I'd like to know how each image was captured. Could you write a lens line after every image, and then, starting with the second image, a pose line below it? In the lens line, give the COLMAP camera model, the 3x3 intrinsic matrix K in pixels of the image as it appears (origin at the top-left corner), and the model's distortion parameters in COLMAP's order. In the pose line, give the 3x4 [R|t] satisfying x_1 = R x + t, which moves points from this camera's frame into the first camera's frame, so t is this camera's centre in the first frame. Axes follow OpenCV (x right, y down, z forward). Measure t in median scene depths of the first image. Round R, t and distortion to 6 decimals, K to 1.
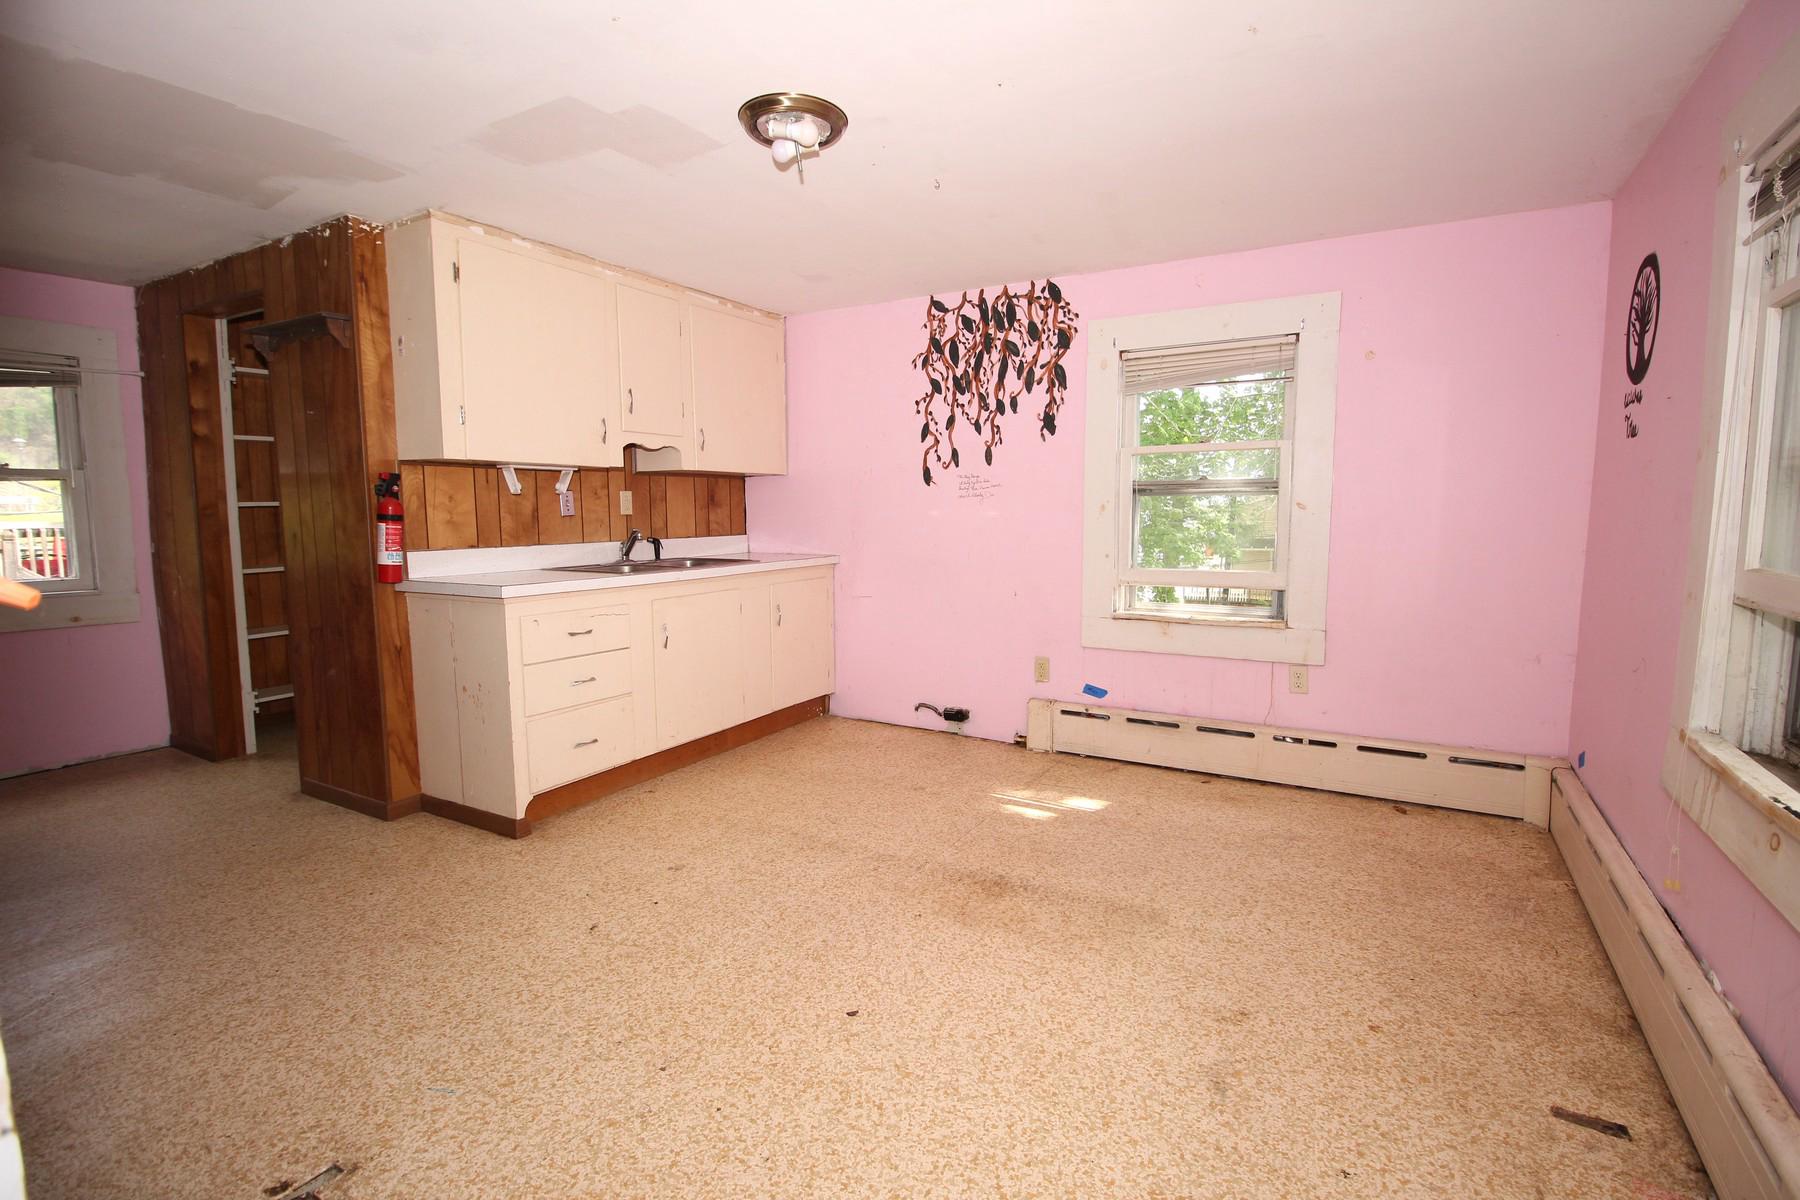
lens RADIAL K [[833.1, 0, 915.2], [0, 833.1, 595.0], [0, 0, 1]] dist [0.001015, -0.012166]
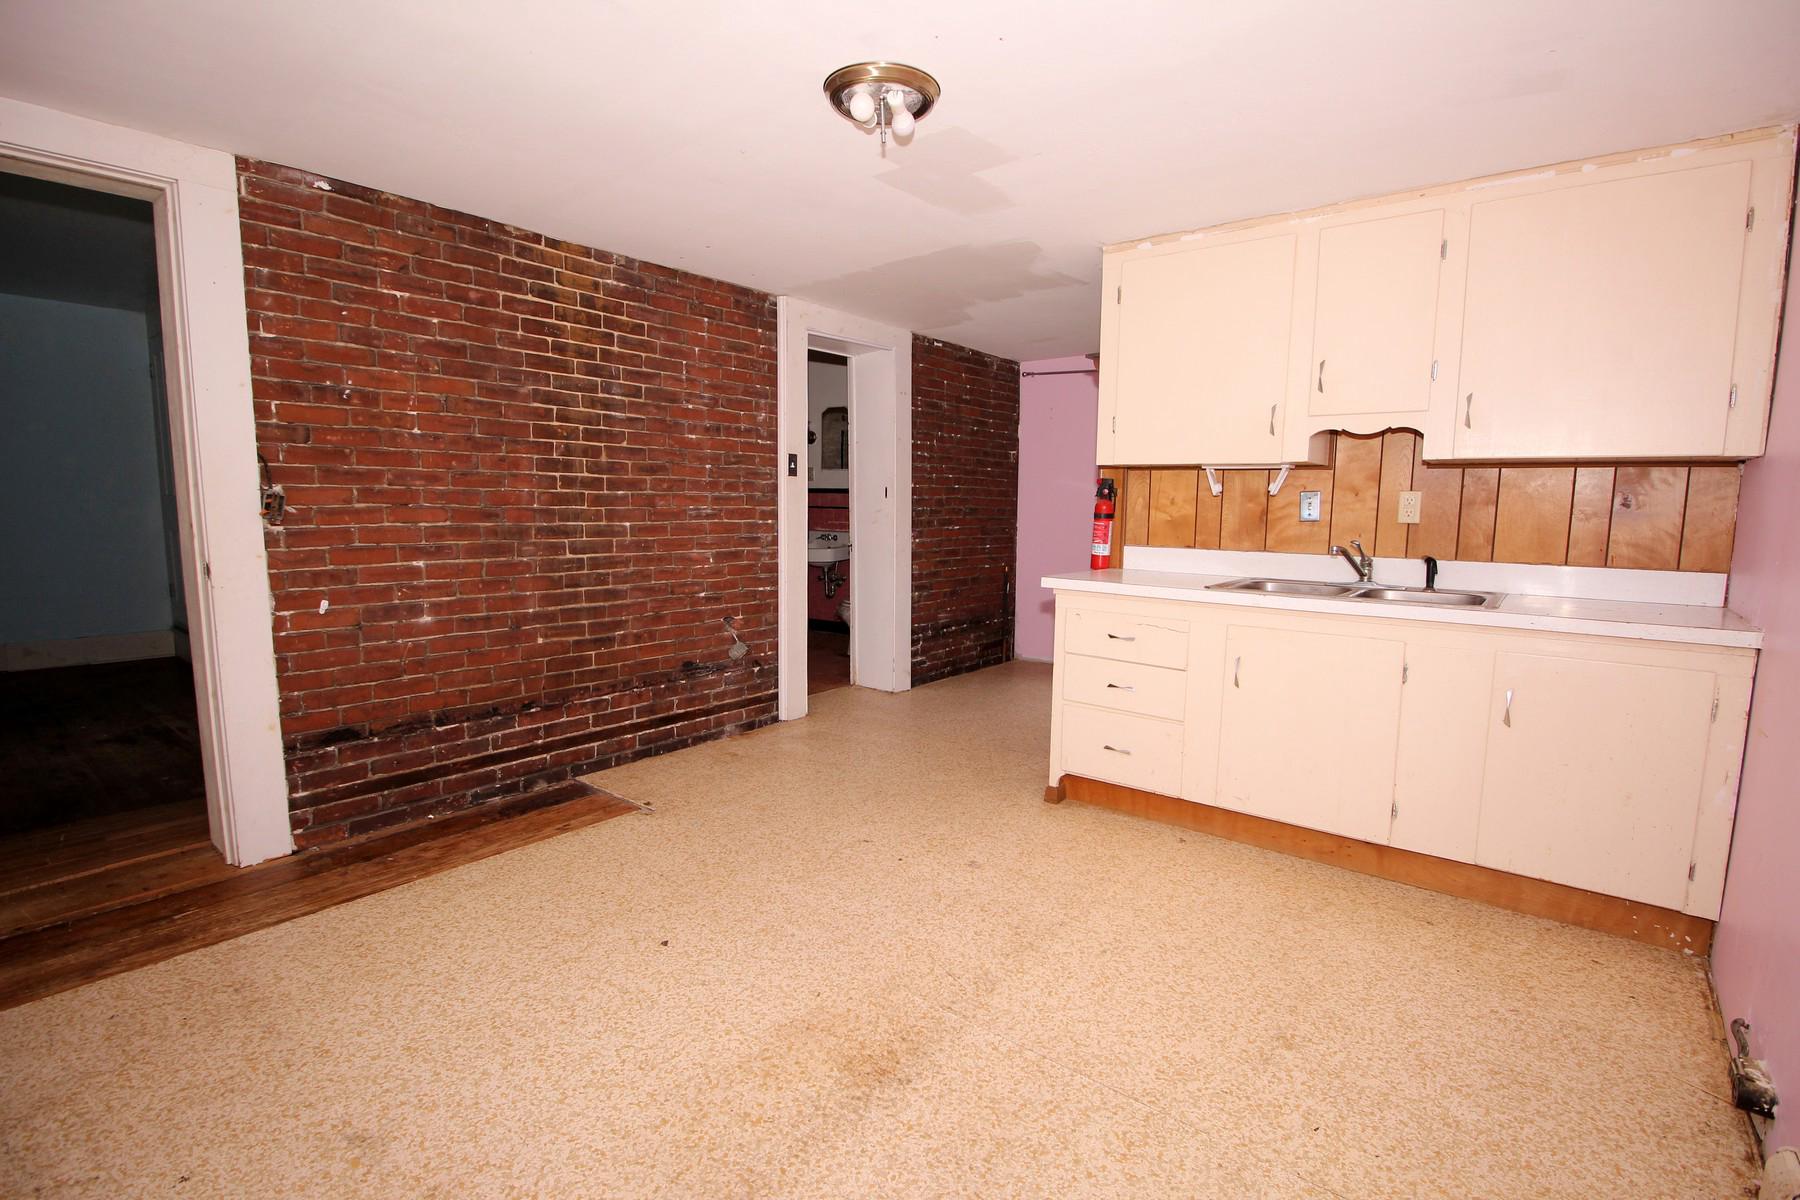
lens RADIAL K [[833.2, 0, 911.9], [0, 833.2, 601.4], [0, 0, 1]] dist [0.005287, -0.013303]
pose [[-0.150073, 0.121980, -0.981121, 0.663433], [-0.115083, 0.983459, 0.139874, -0.118335], [0.981954, 0.133902, -0.133553, 0.989382]]
